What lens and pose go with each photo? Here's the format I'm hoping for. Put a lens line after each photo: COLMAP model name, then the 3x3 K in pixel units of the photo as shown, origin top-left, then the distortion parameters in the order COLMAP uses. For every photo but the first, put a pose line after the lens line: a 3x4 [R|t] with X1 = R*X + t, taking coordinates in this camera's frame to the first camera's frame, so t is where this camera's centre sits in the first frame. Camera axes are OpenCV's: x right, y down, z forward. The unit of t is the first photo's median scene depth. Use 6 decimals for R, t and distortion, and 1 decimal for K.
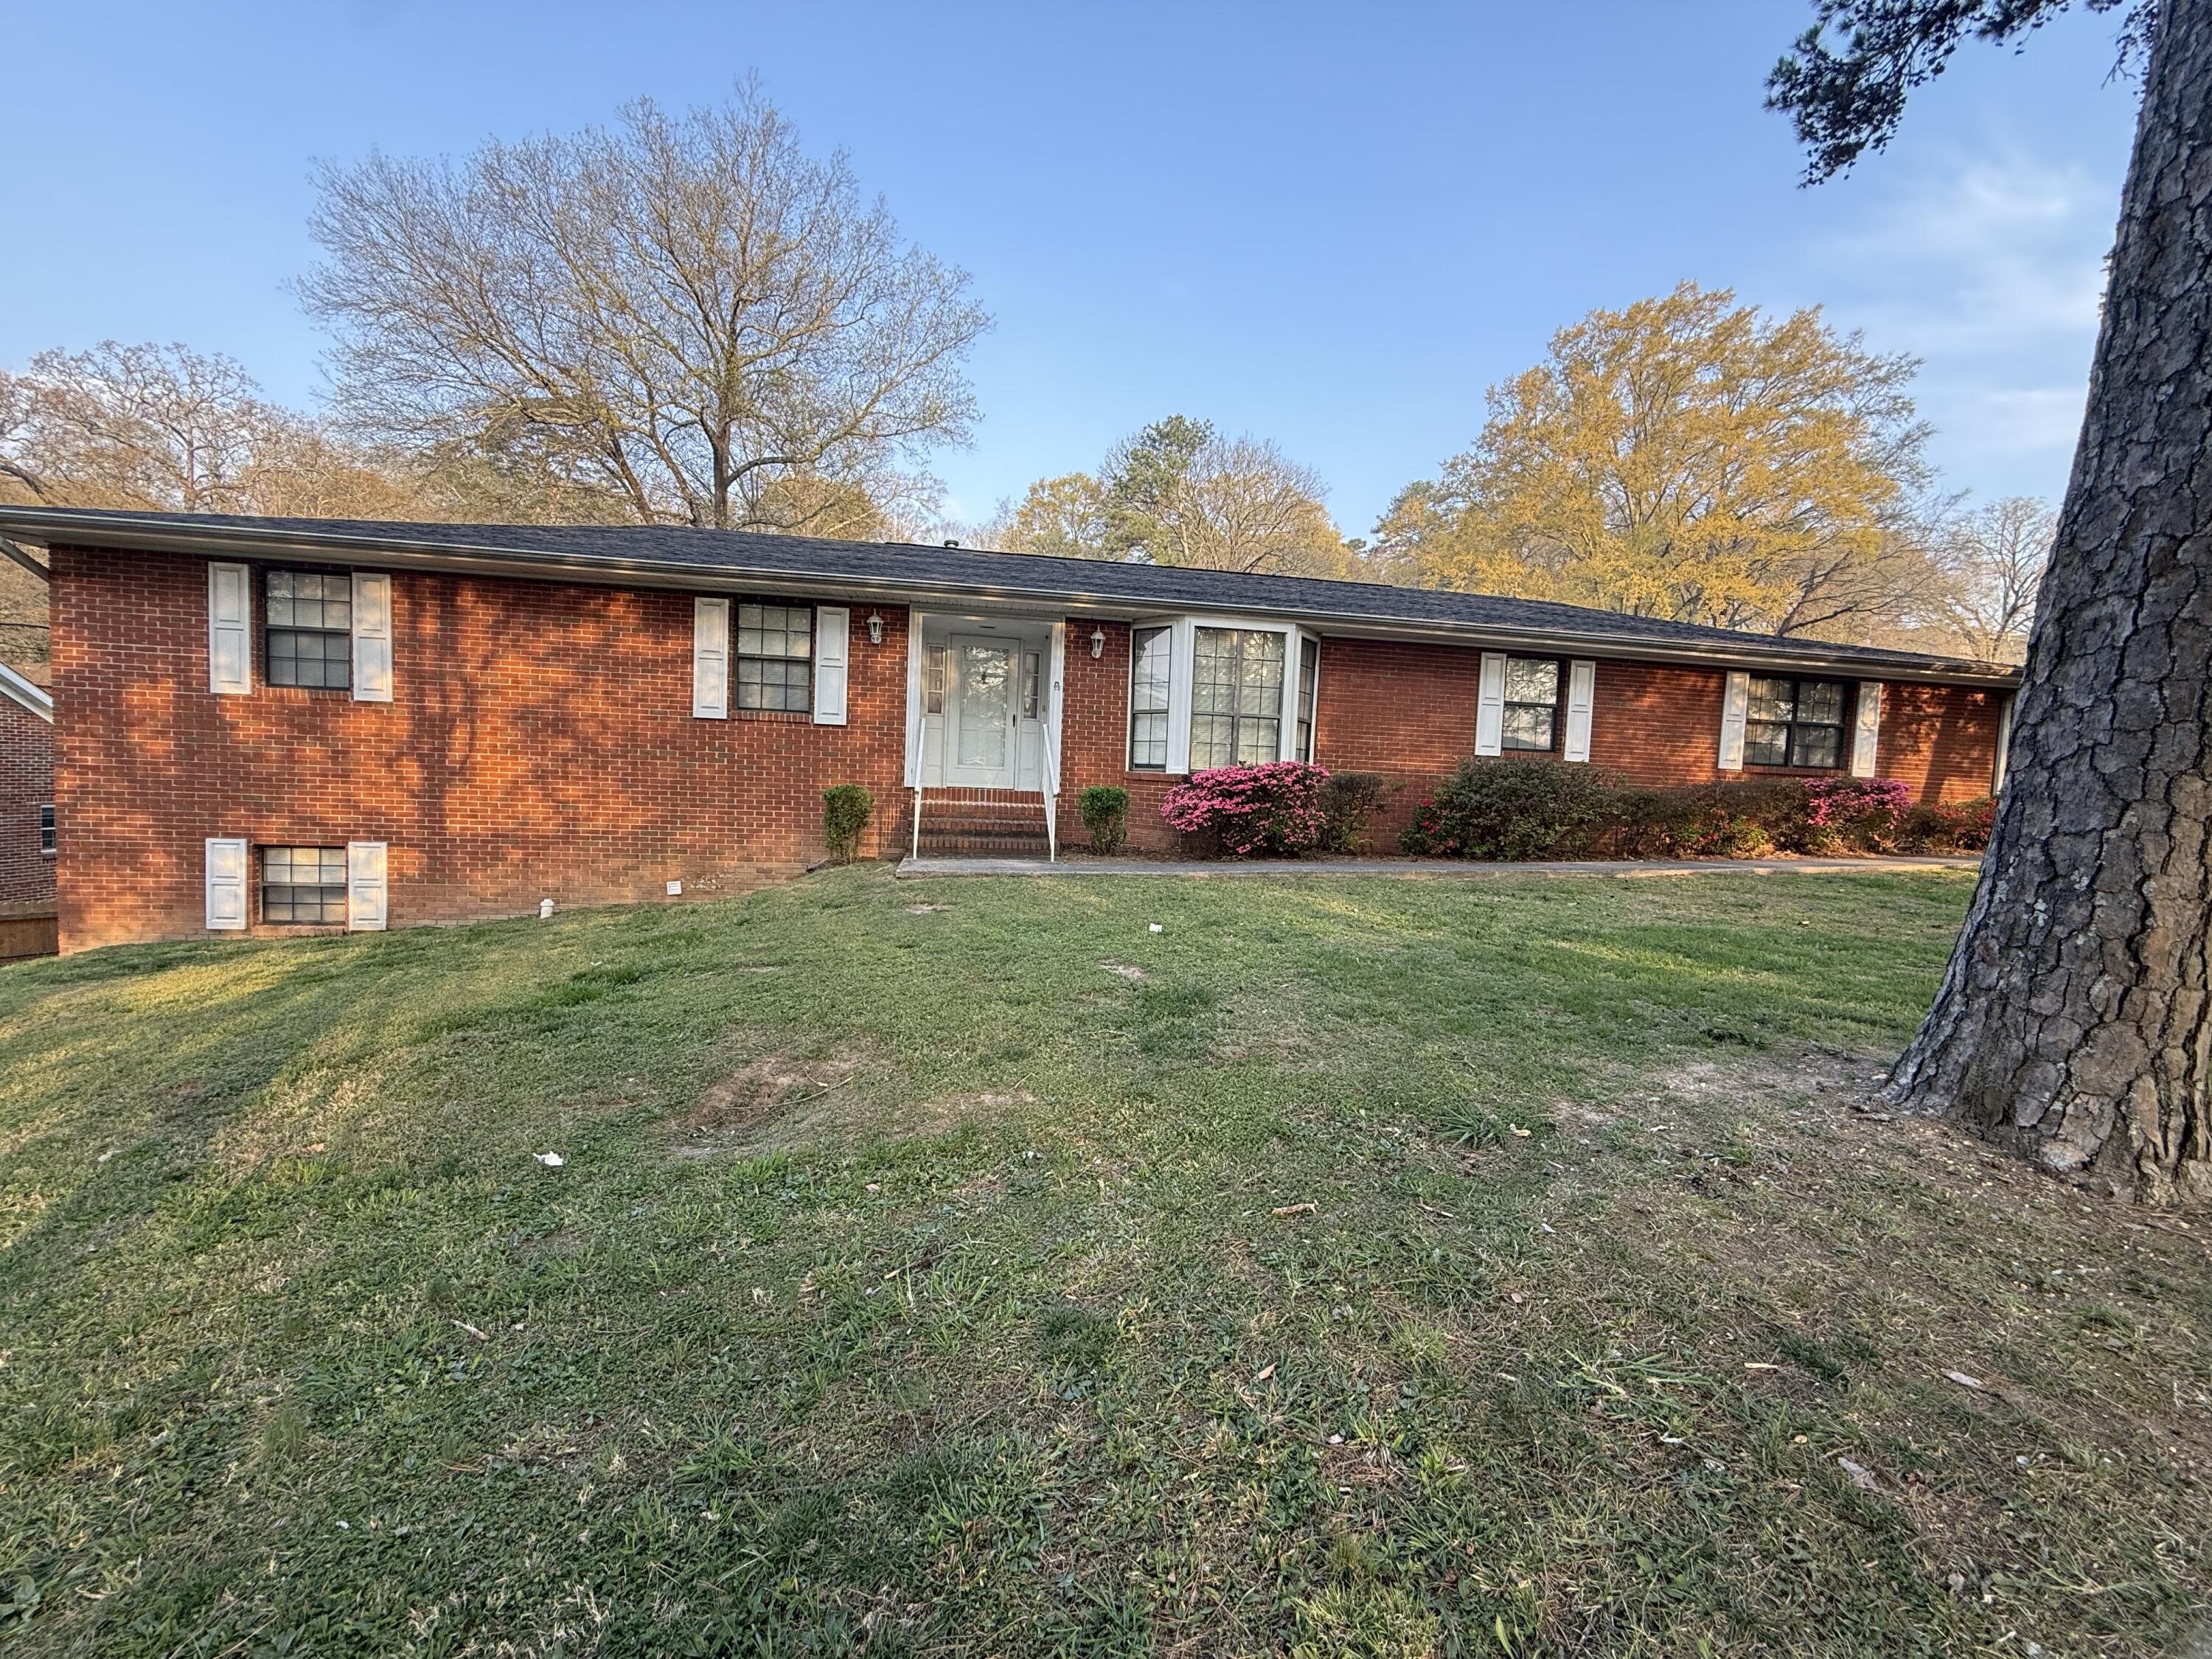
lens RADIAL K [[893.0, 0, 1103.4], [0, 893.0, 820.3], [0, 0, 1]] dist [0.001148, 0.001079]
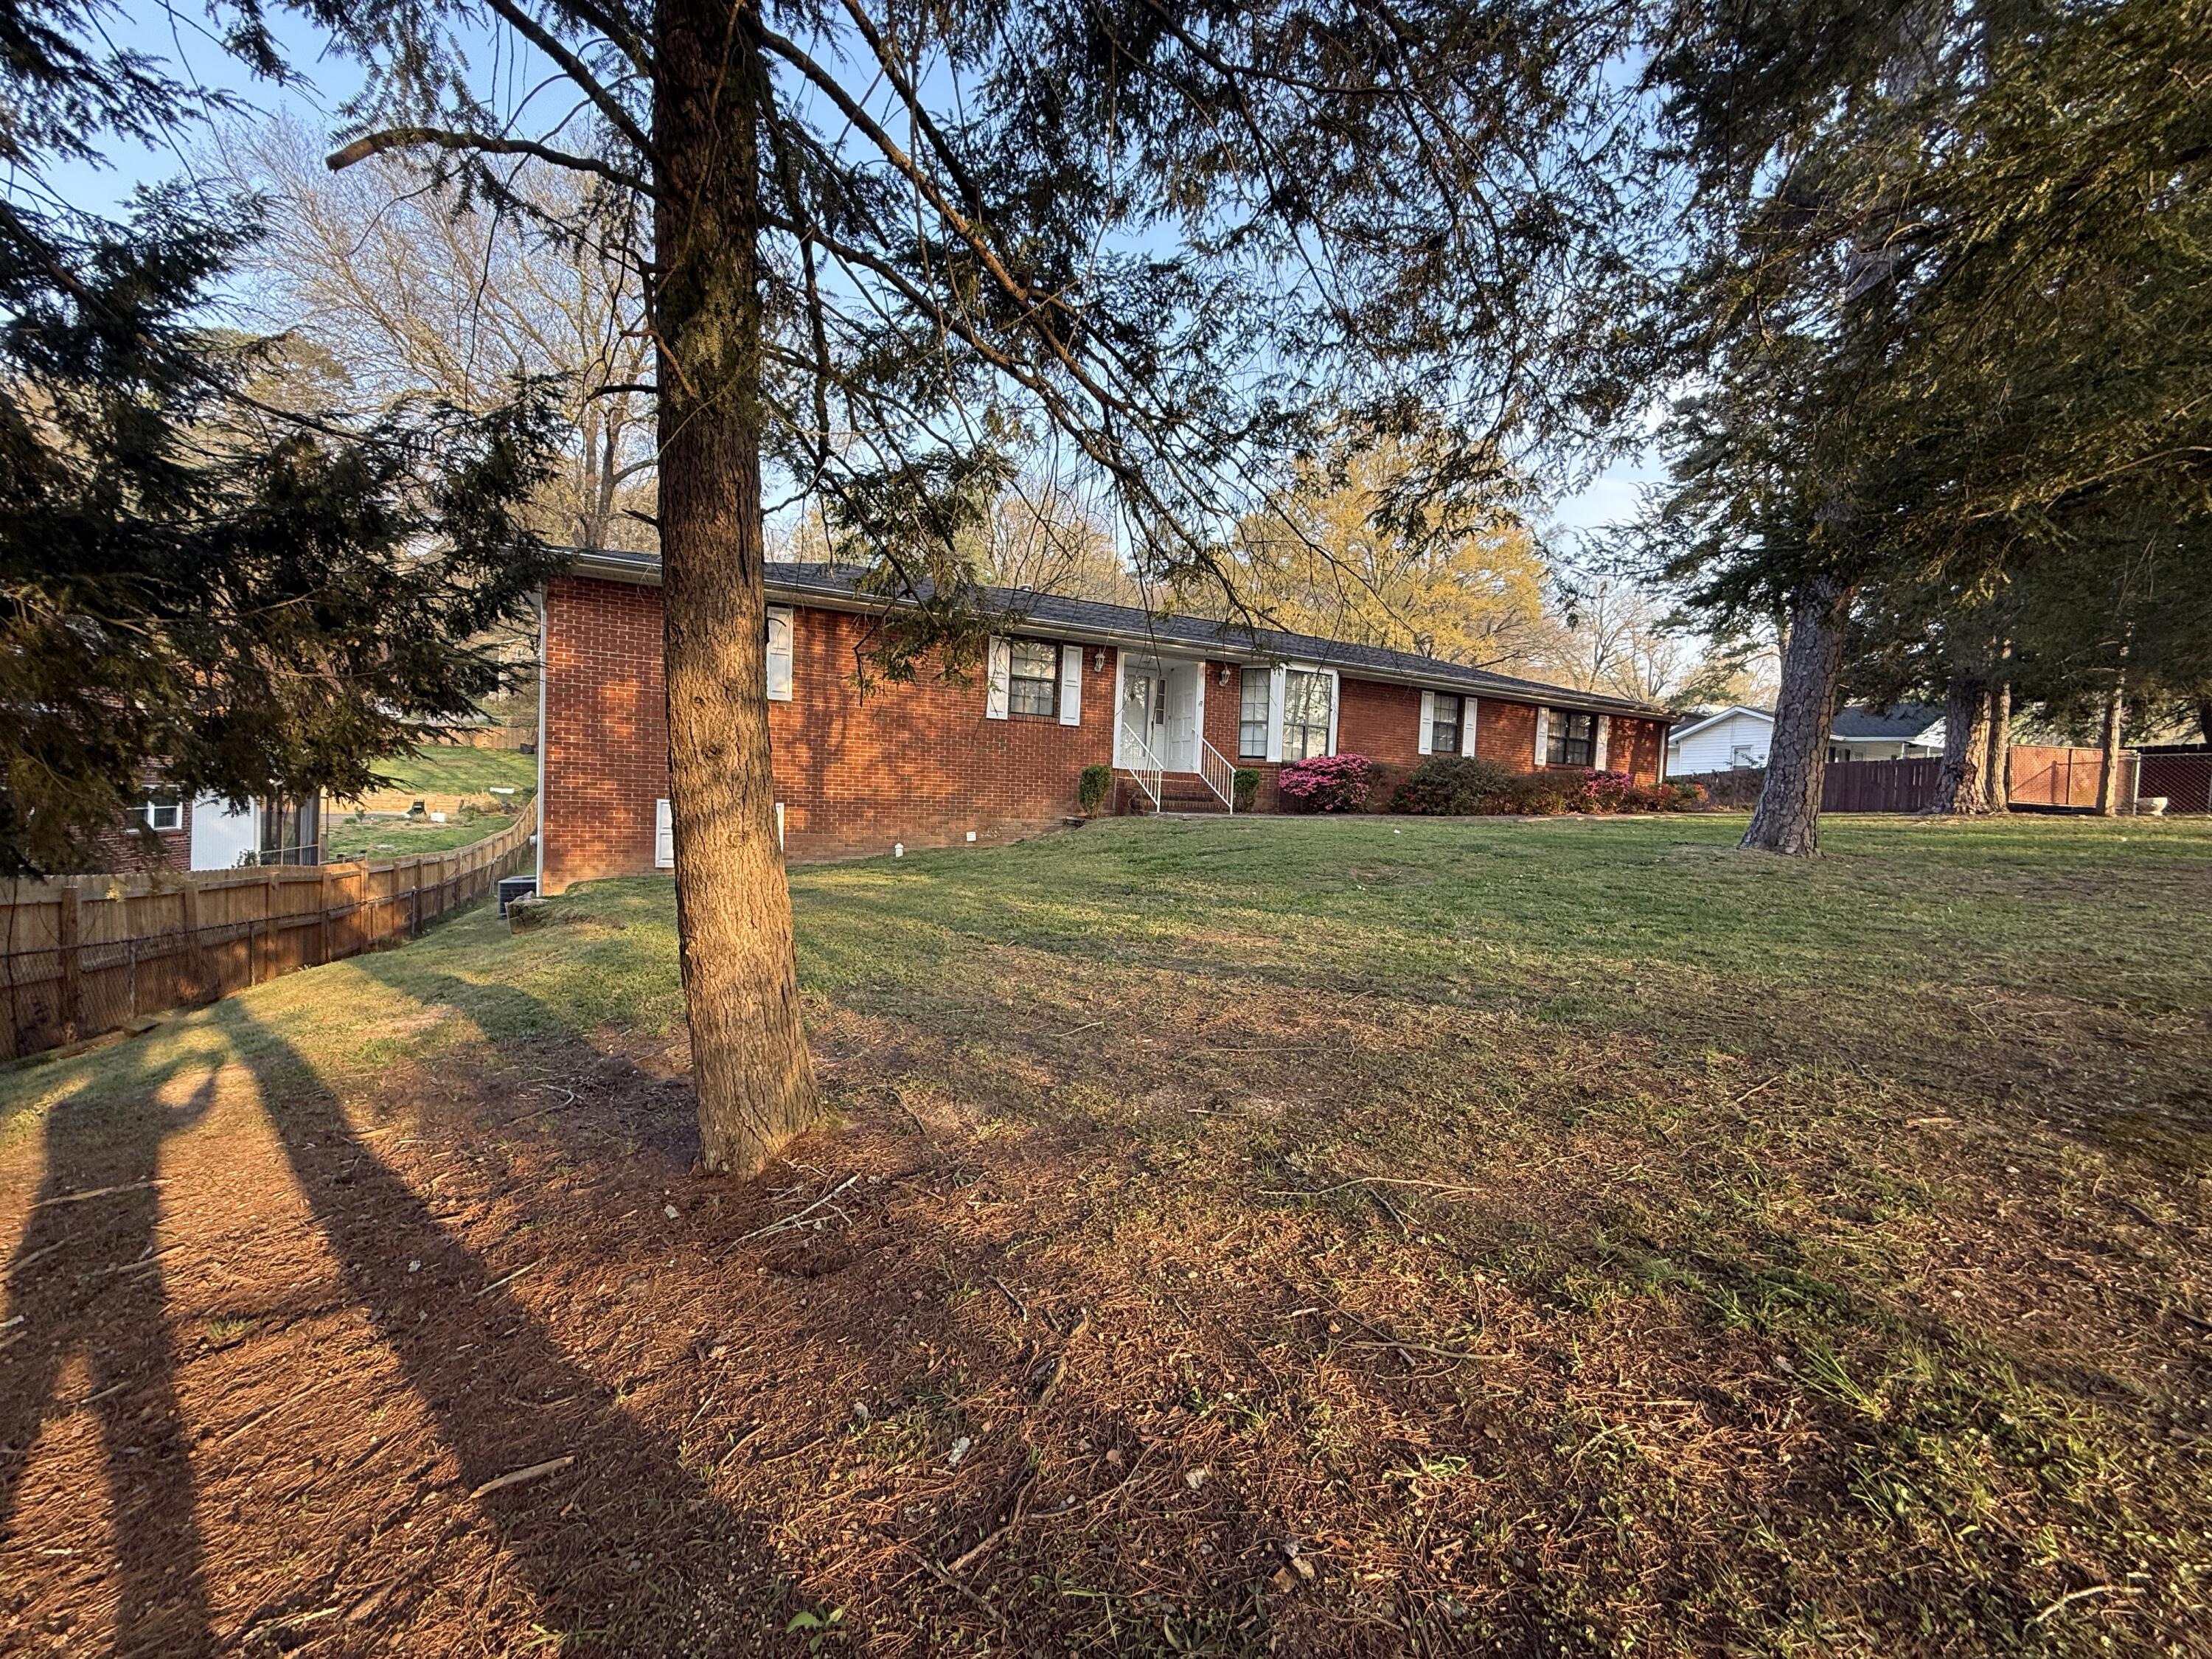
lens RADIAL K [[893.0, 0, 1107.3], [0, 893.0, 834.9], [0, 0, 1]] dist [0.001148, 0.001079]
pose [[0.953532, -0.011692, 0.301064, -0.684648], [0.008537, 0.999894, 0.011793, 0.055963], [-0.301170, -0.008675, 0.953531, -0.422783]]
